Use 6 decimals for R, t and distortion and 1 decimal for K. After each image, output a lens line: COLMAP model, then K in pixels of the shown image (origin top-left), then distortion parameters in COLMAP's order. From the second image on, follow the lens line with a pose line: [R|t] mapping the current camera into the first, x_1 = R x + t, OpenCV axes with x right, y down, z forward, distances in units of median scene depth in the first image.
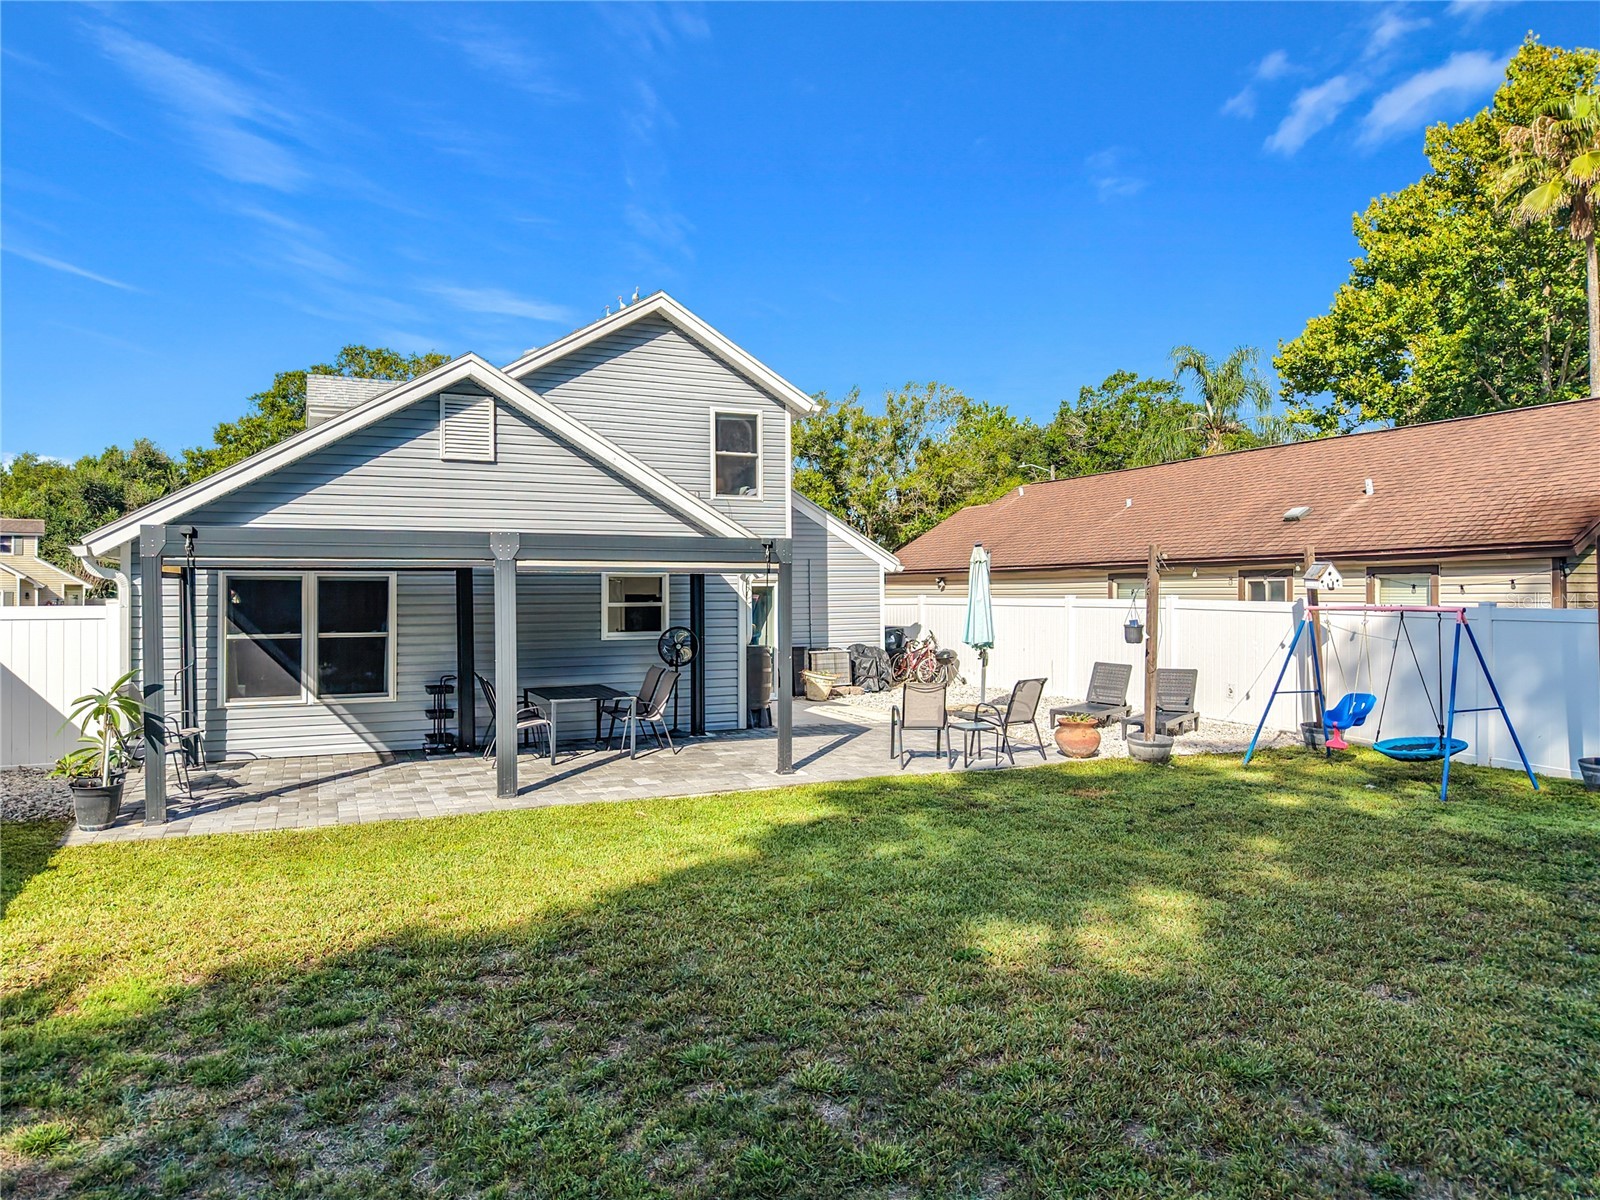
lens RADIAL K [[1088.4, 0, 789.0], [0, 1088.4, 580.4], [0, 0, 1]] dist [0.018755, -0.029360]
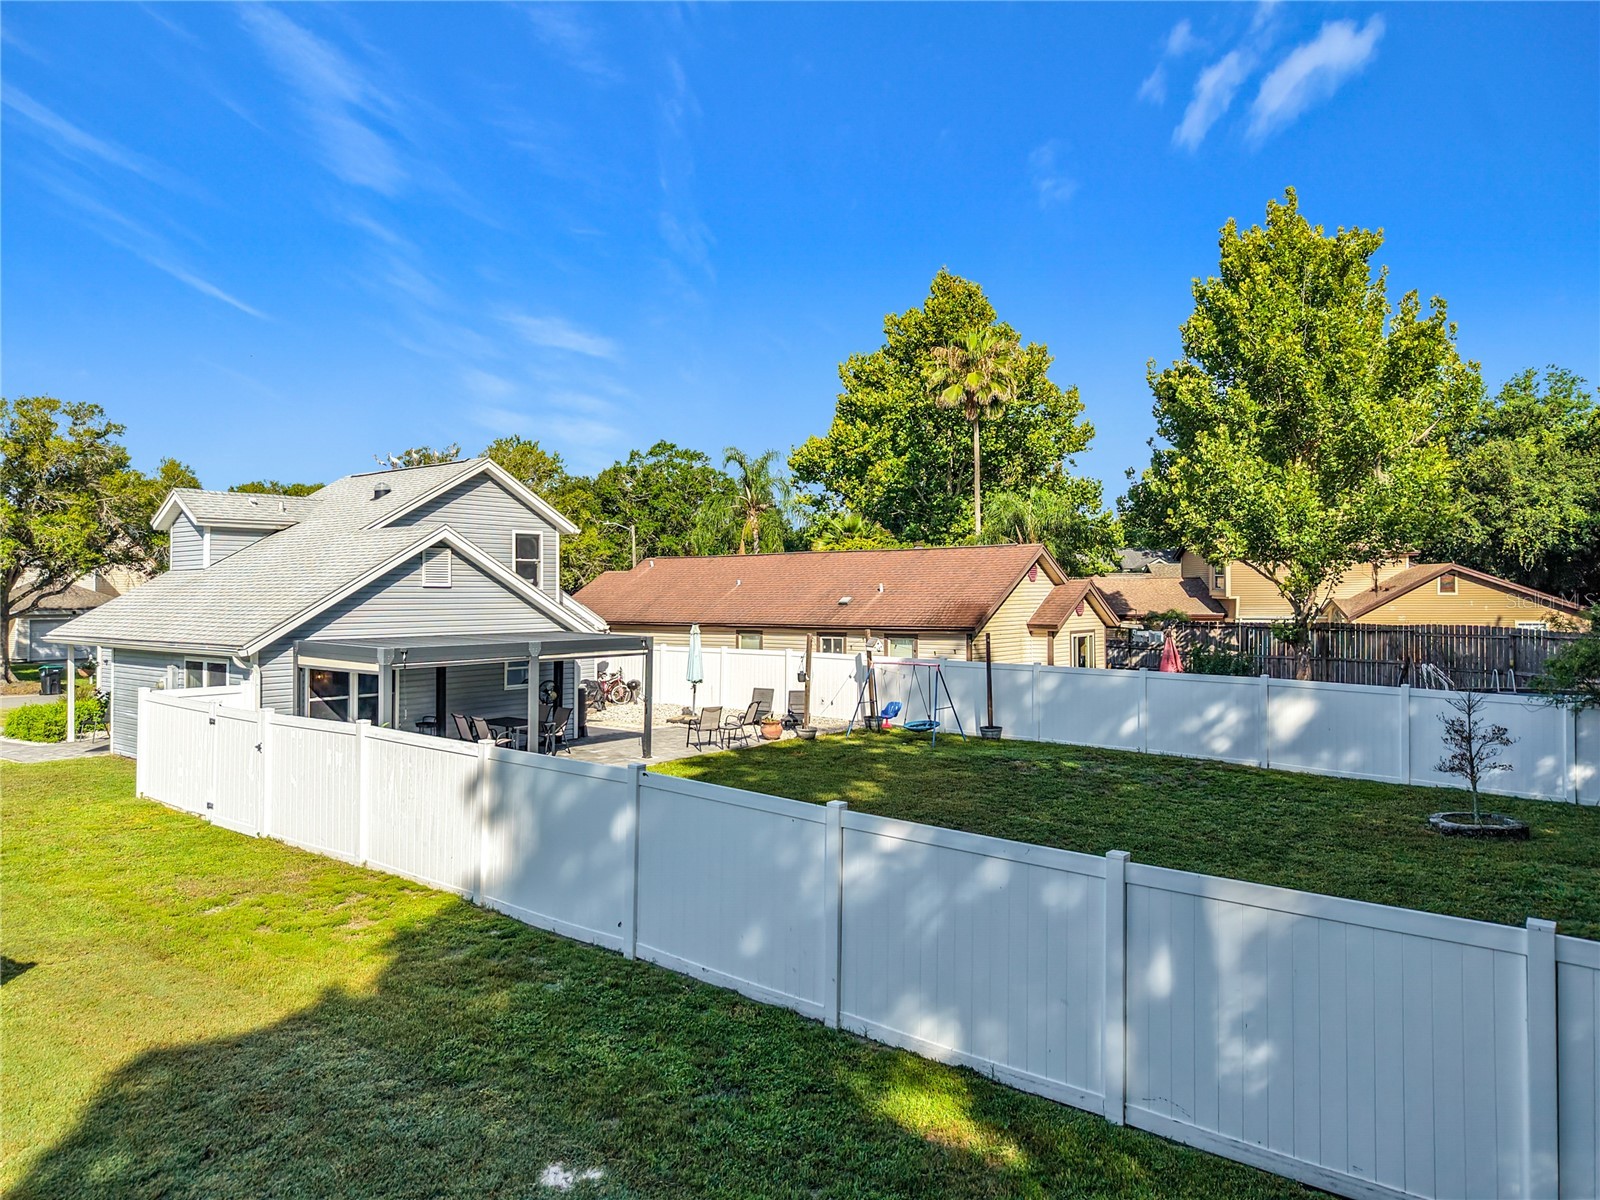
lens RADIAL K [[1088.4, 0, 779.5], [0, 1088.4, 606.5], [0, 0, 1]] dist [0.018755, -0.029360]
pose [[0.892065, -0.005227, 0.451876, -0.574072], [-0.003675, 0.999816, 0.018820, -0.110061], [-0.451891, -0.018449, 0.891882, -0.713685]]
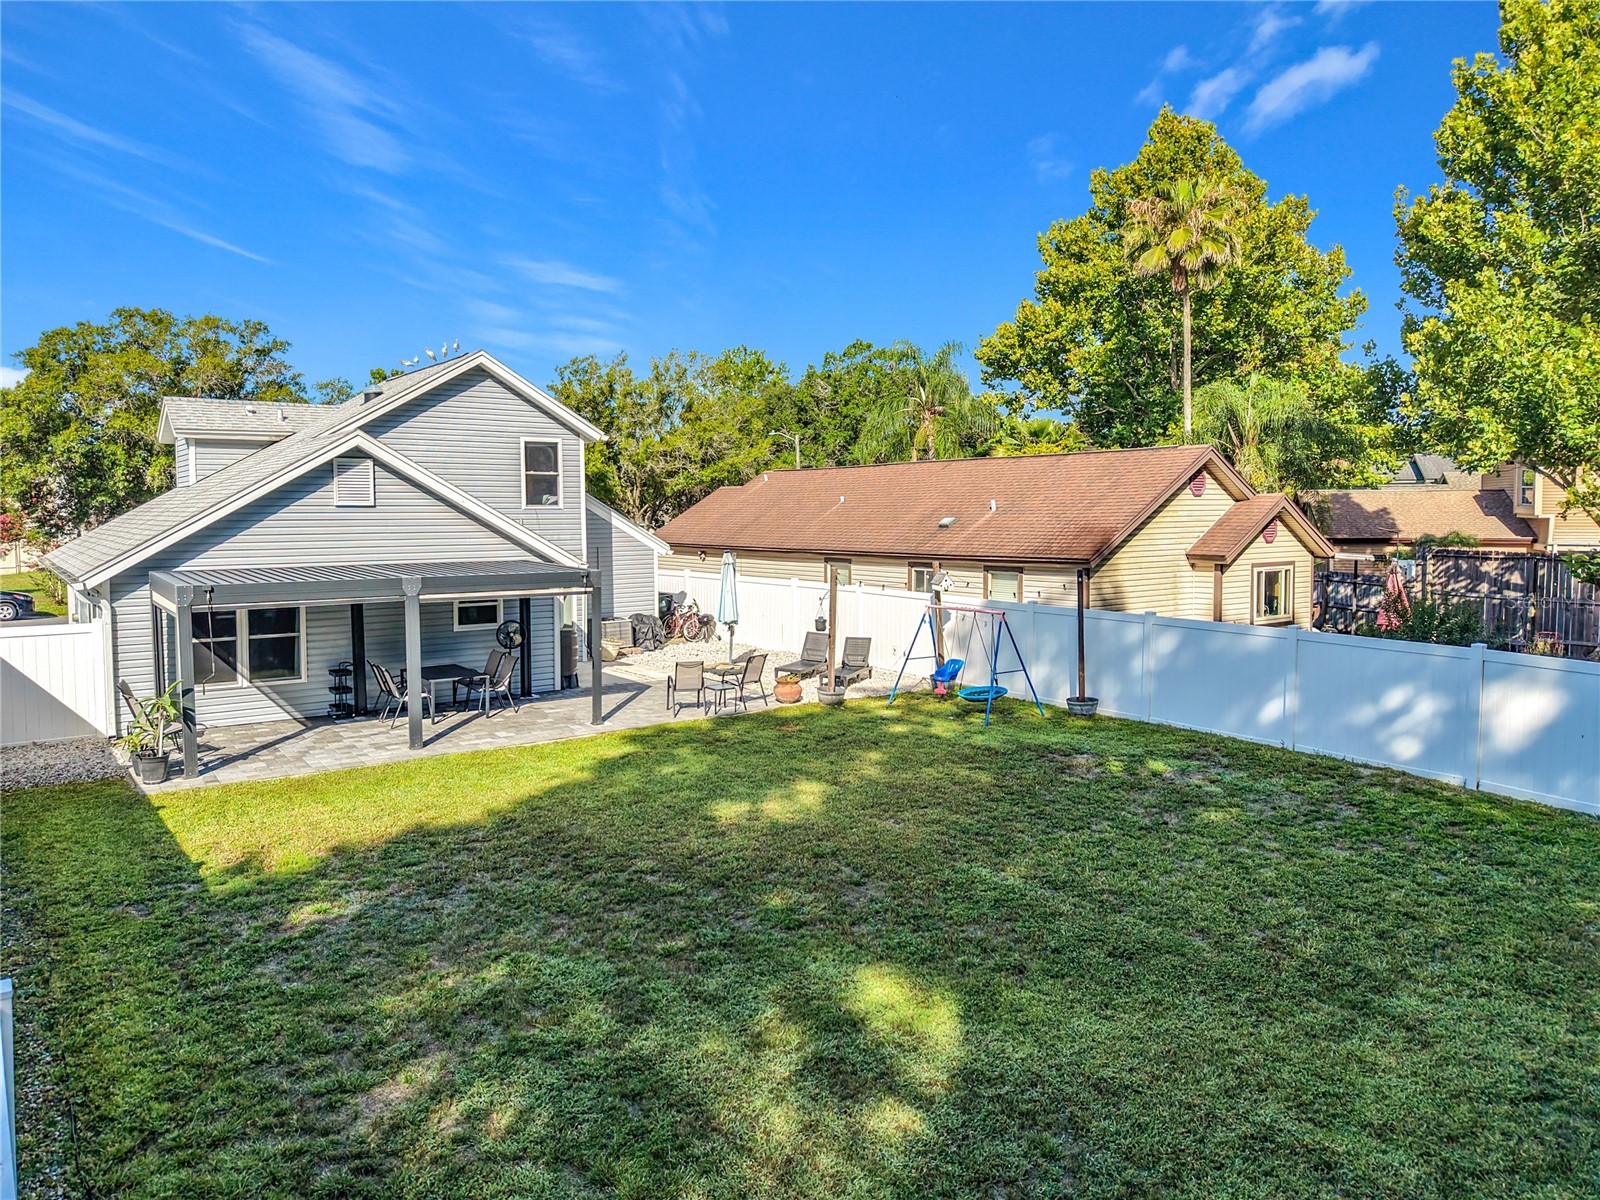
lens RADIAL K [[1088.4, 0, 791.9], [0, 1088.4, 614.2], [0, 0, 1]] dist [0.018755, -0.029360]
pose [[0.976419, -0.020847, 0.214876, -0.054199], [-0.002028, 0.994397, 0.105690, -0.118305], [-0.215876, -0.103633, 0.970906, -0.453661]]
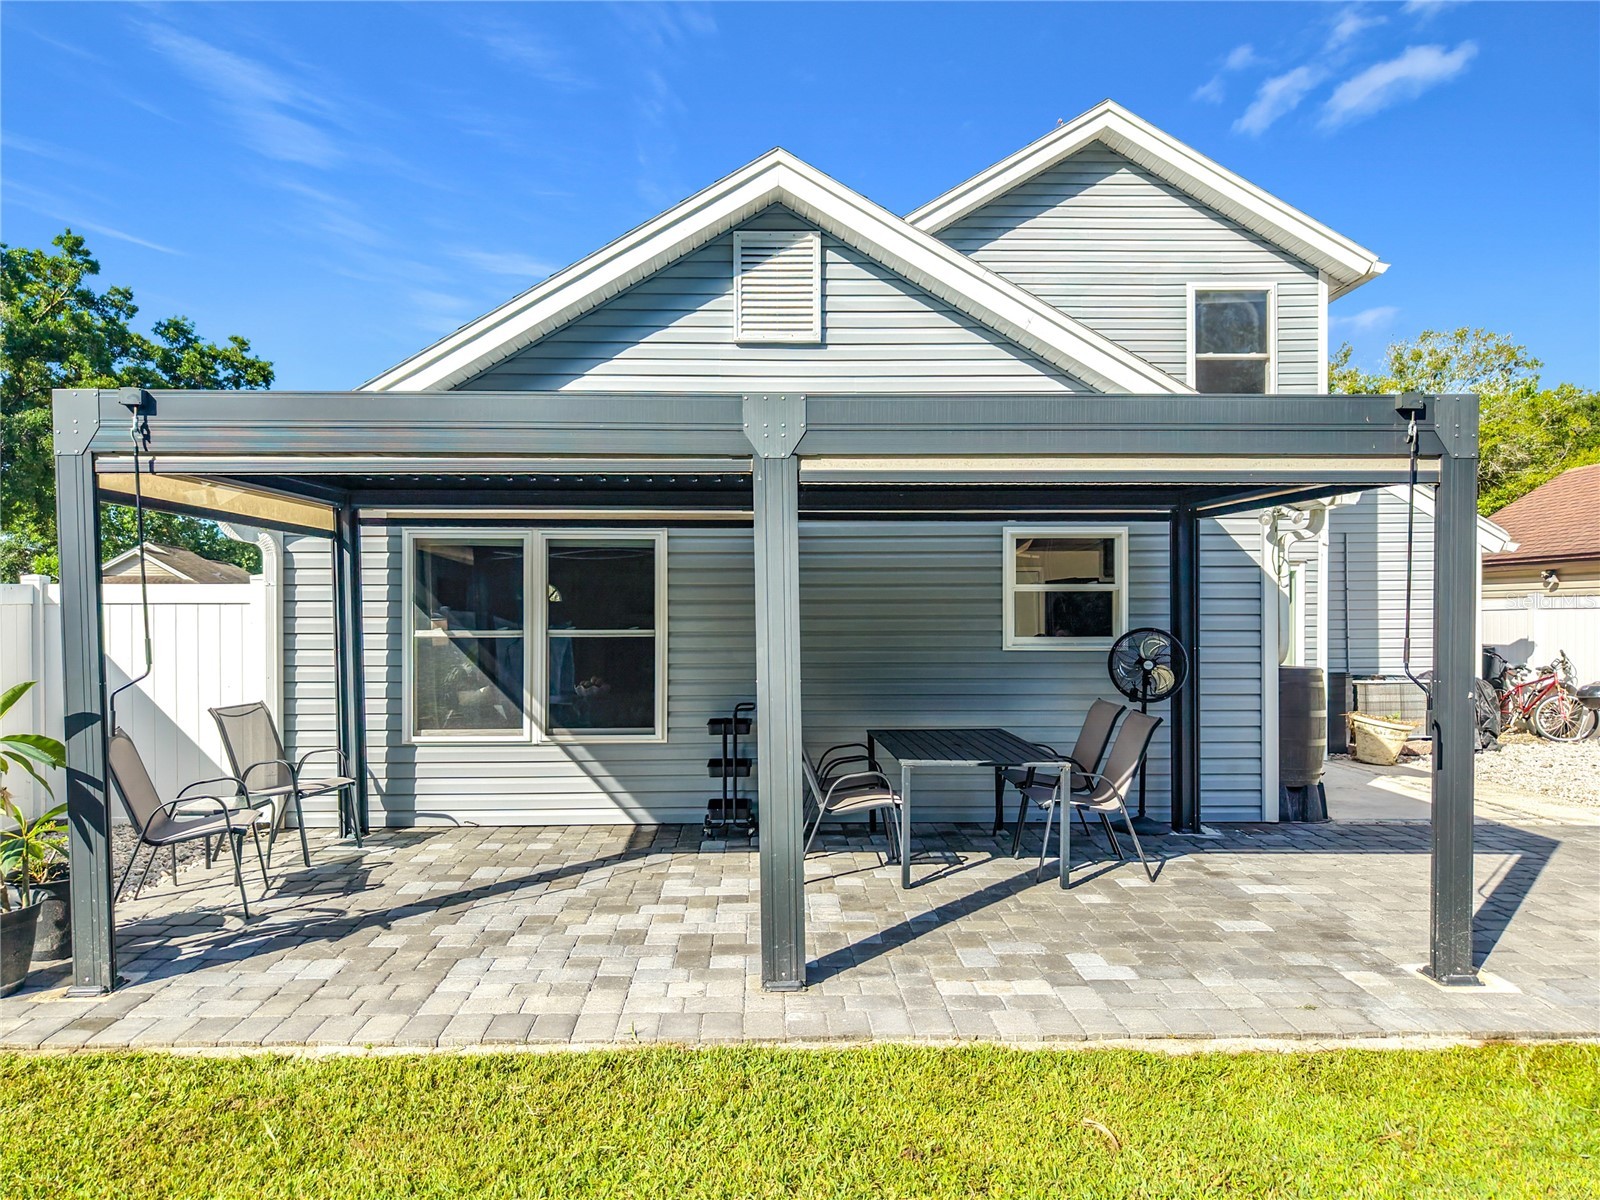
lens RADIAL K [[1088.4, 0, 778.5], [0, 1088.4, 606.8], [0, 0, 1]] dist [0.018755, -0.029360]
pose [[0.925129, 0.000911, -0.379652, -0.068733], [0.000293, 0.999995, 0.003113, 0.031329], [0.379653, -0.002991, 0.925124, 0.447592]]
